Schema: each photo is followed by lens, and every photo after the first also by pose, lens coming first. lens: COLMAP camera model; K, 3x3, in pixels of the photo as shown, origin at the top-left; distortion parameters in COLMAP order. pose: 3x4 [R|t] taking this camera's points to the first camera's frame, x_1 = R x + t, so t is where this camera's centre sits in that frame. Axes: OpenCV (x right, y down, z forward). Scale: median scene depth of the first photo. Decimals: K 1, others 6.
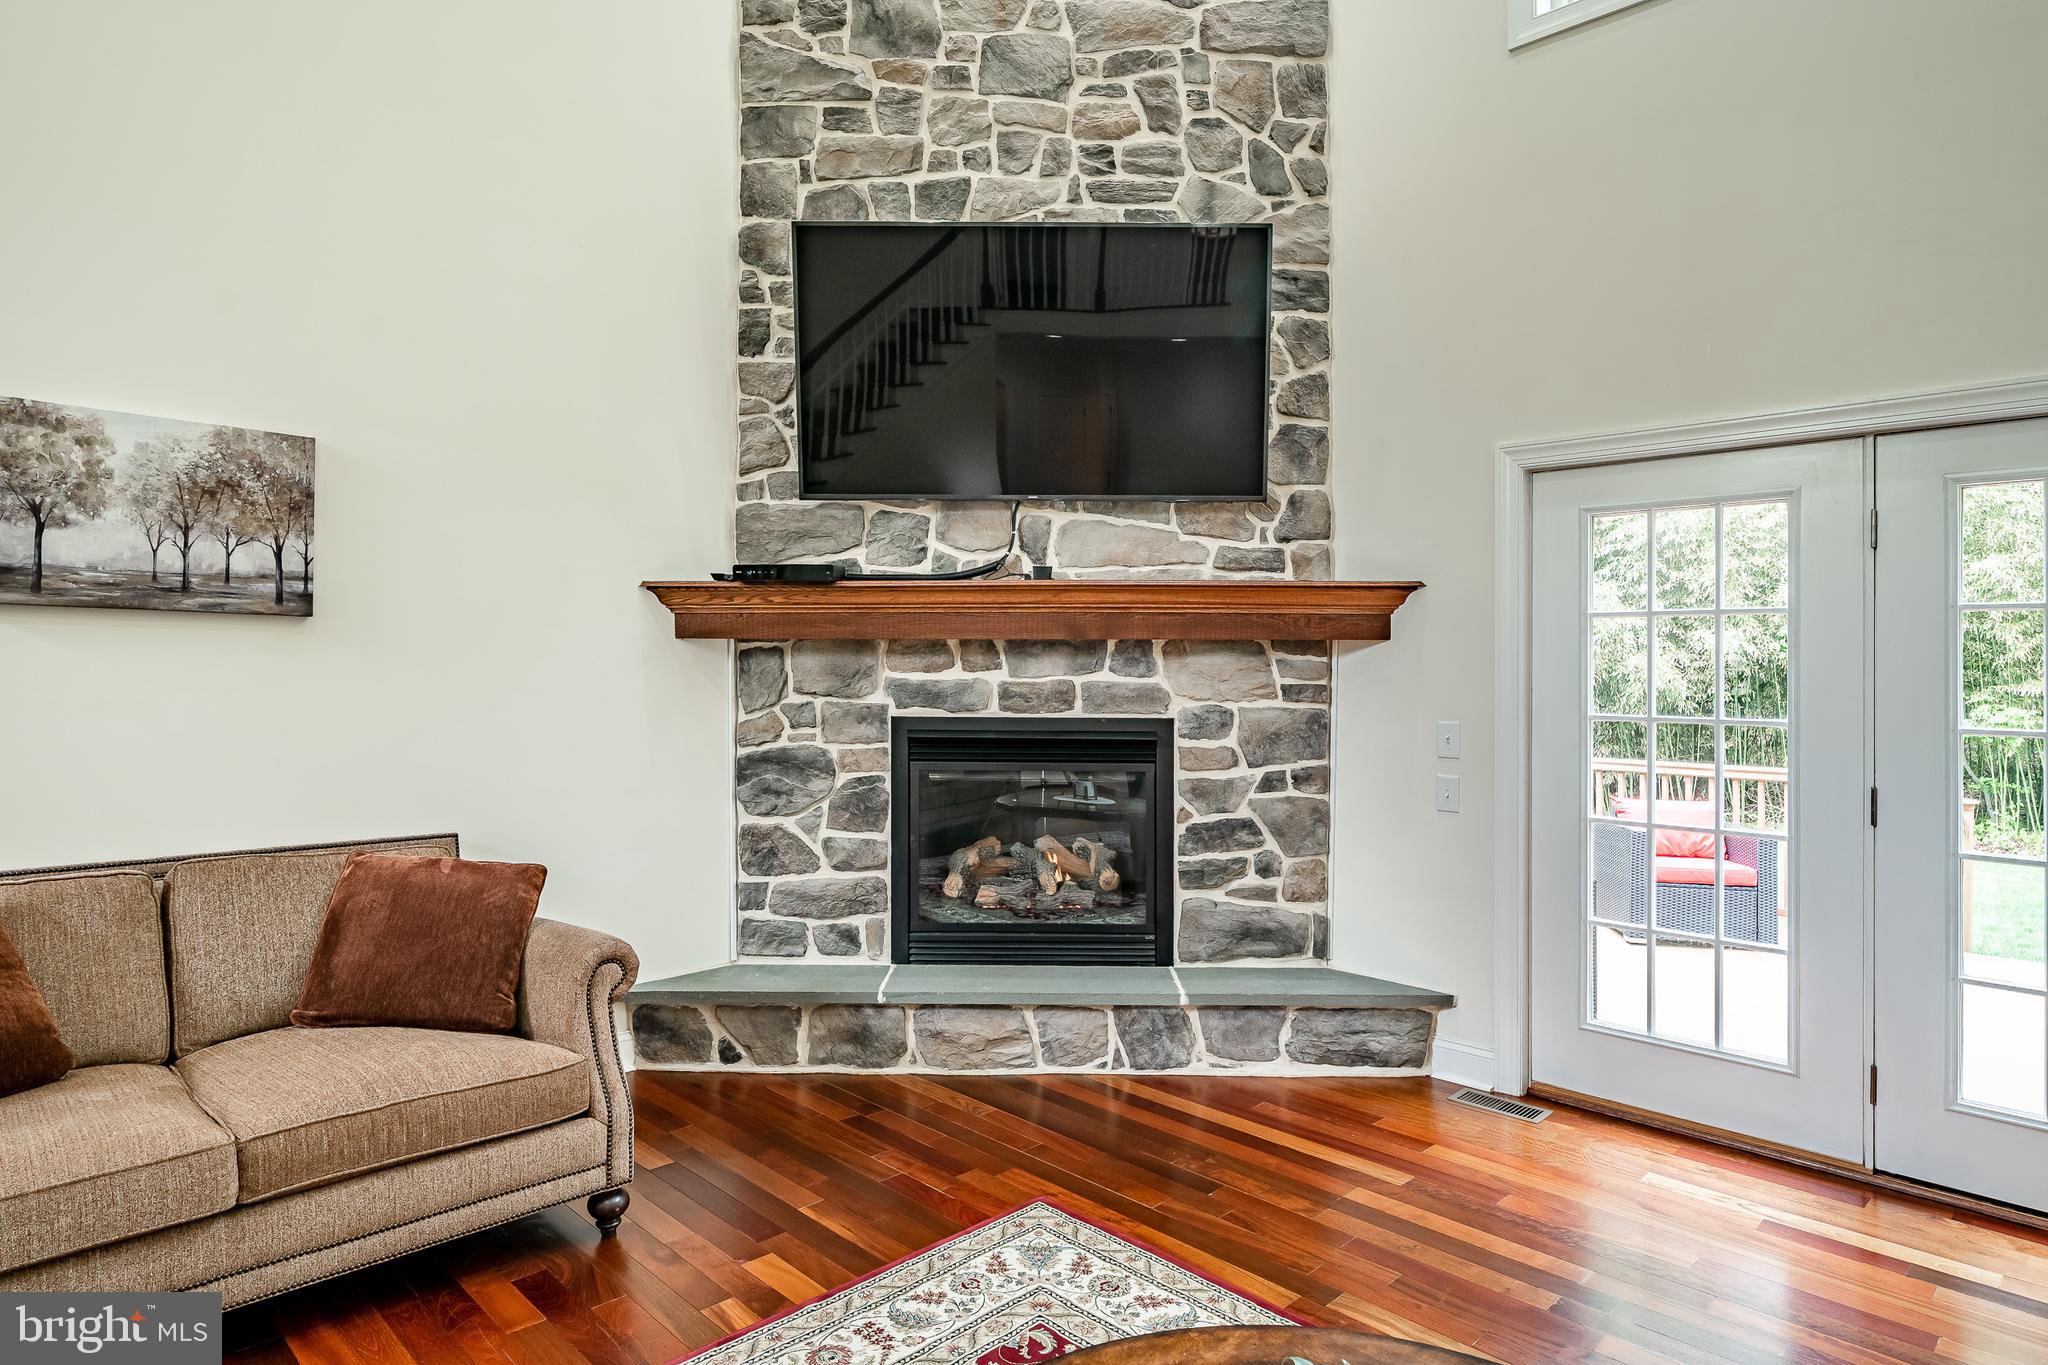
lens RADIAL K [[1151.9, 0, 1025.6], [0, 1151.9, 673.9], [0, 0, 1]] dist [-0.010793, -0.000202]
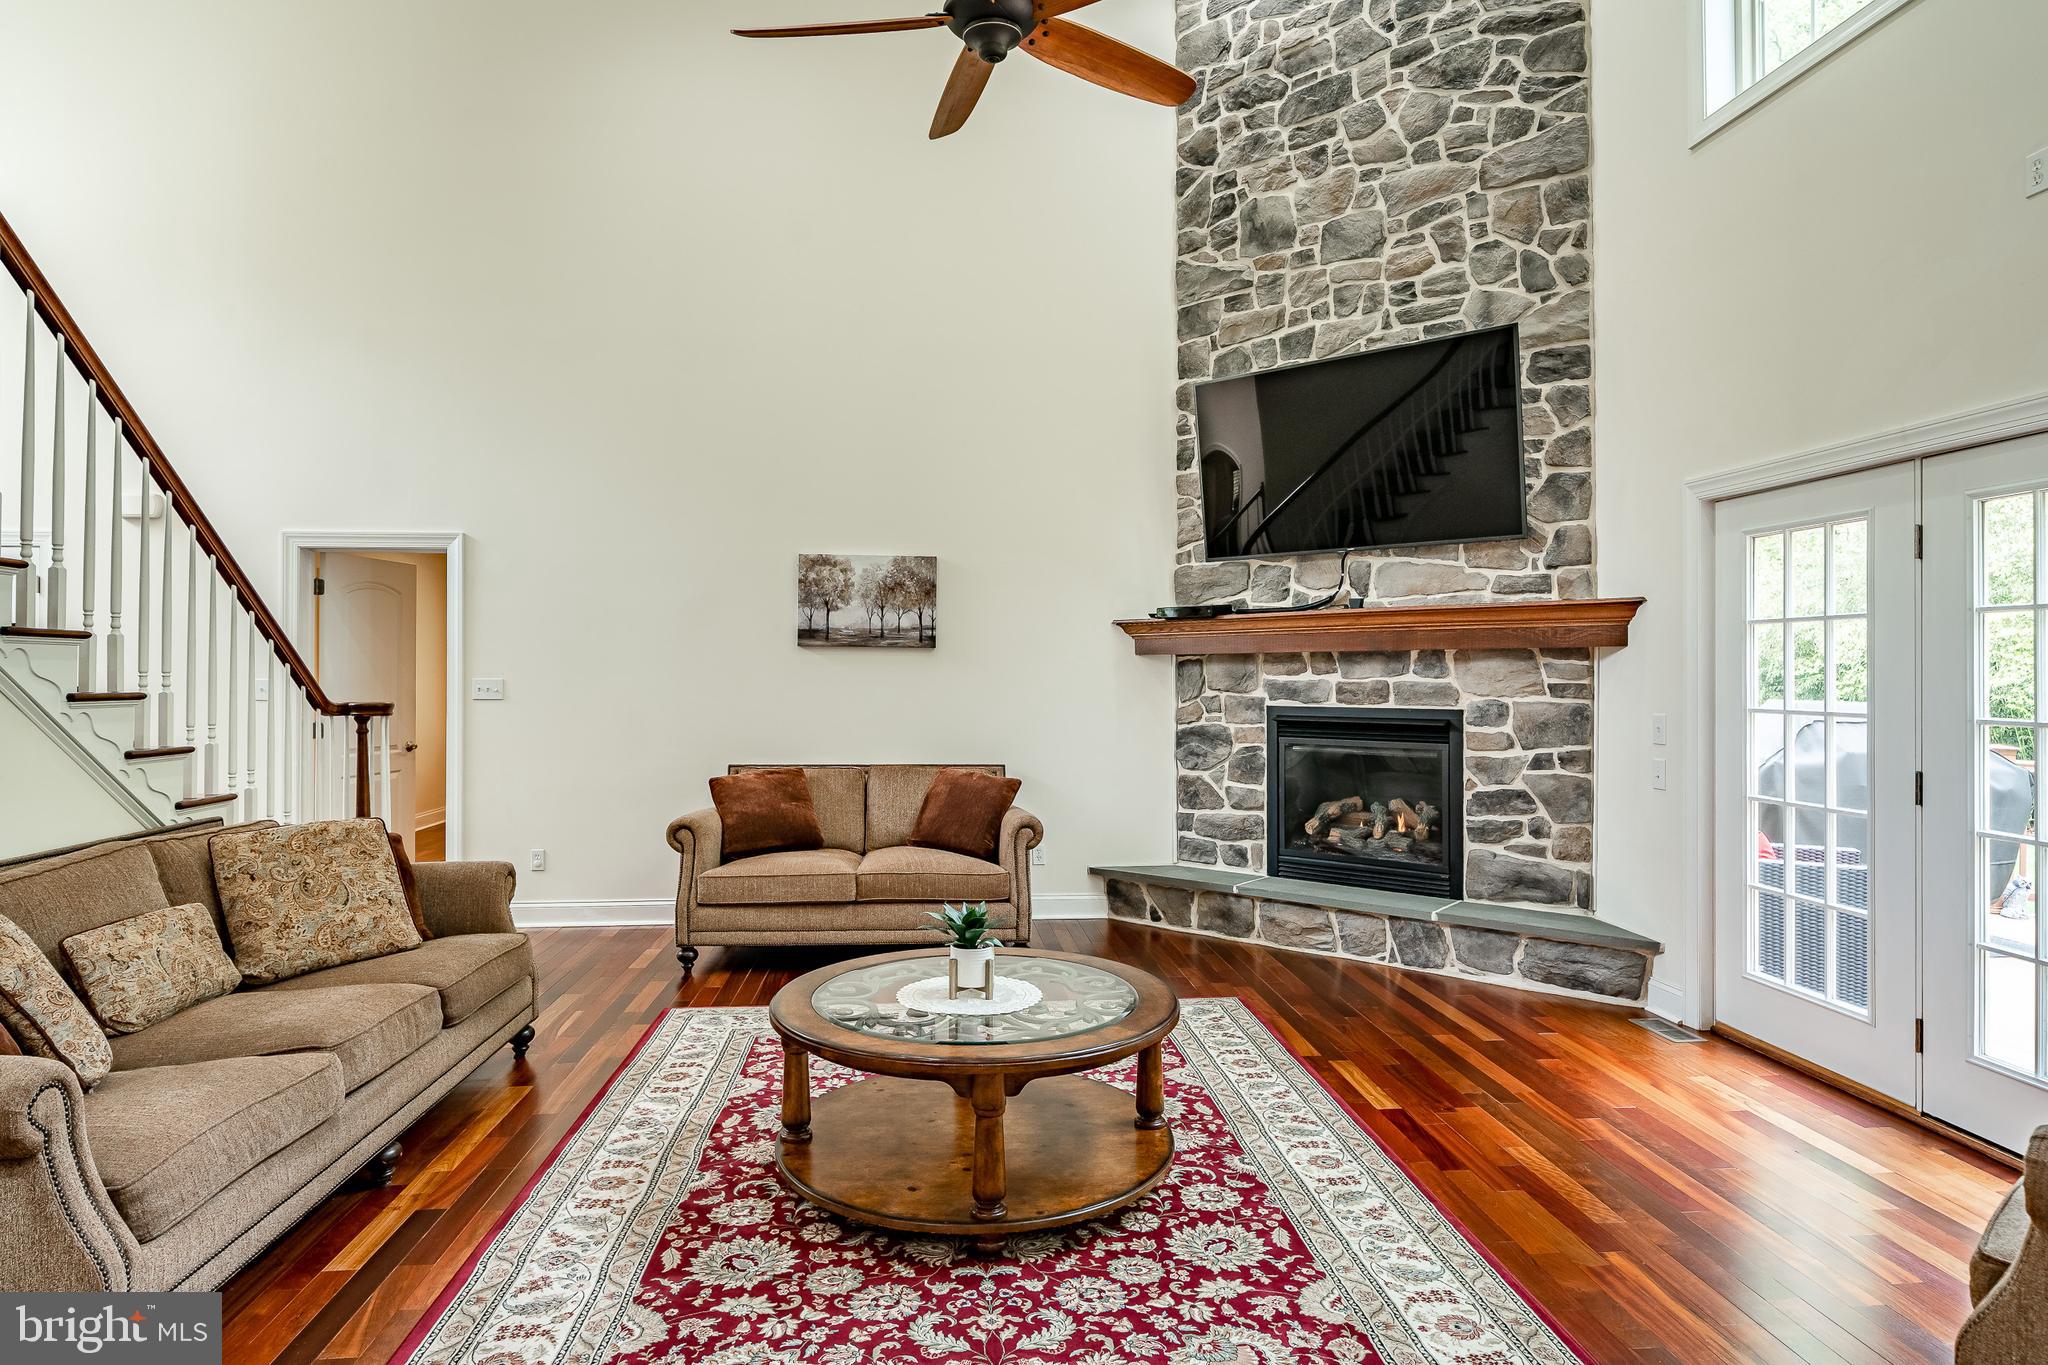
lens RADIAL K [[1151.9, 0, 998.2], [0, 1151.9, 664.9], [0, 0, 1]] dist [-0.010793, -0.000202]
pose [[0.755191, -0.010732, -0.655417, 0.598395], [0.001887, 0.999897, -0.014199, 0.005790], [0.655502, 0.009487, 0.755134, -0.332165]]
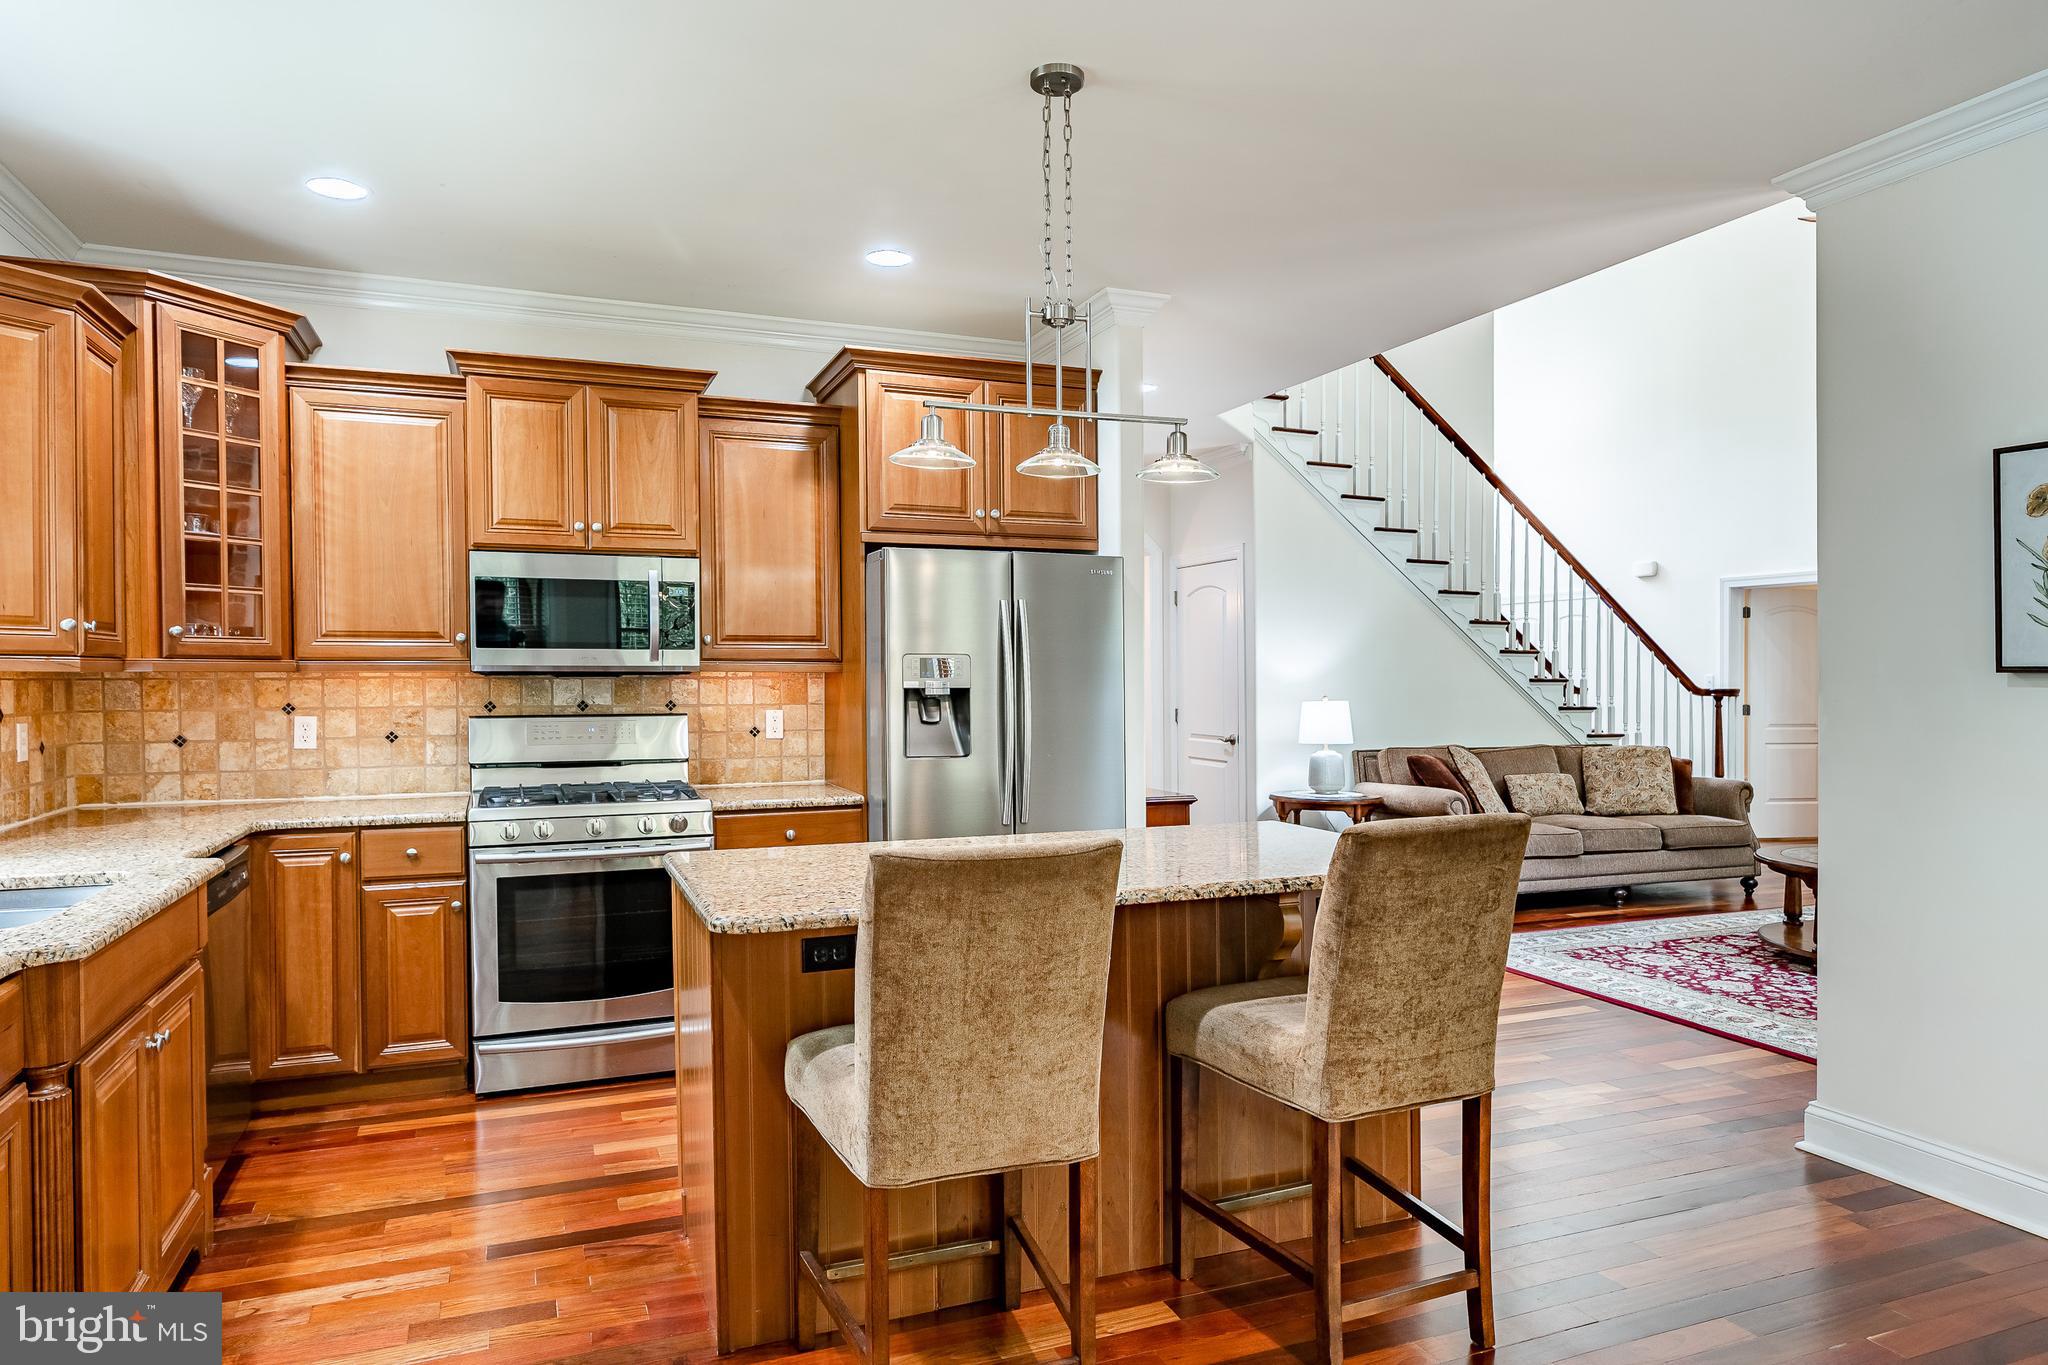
lens RADIAL K [[1158.2, 0, 1007.2], [0, 1158.2, 685.8], [0, 0, 1]] dist [-0.019481, 0.004316]
pose [[-0.426678, 0.000903, -0.904403, 1.628377], [-0.007906, 0.999958, 0.004729, 0.024360], [0.904369, 0.009168, -0.426653, -0.109844]]
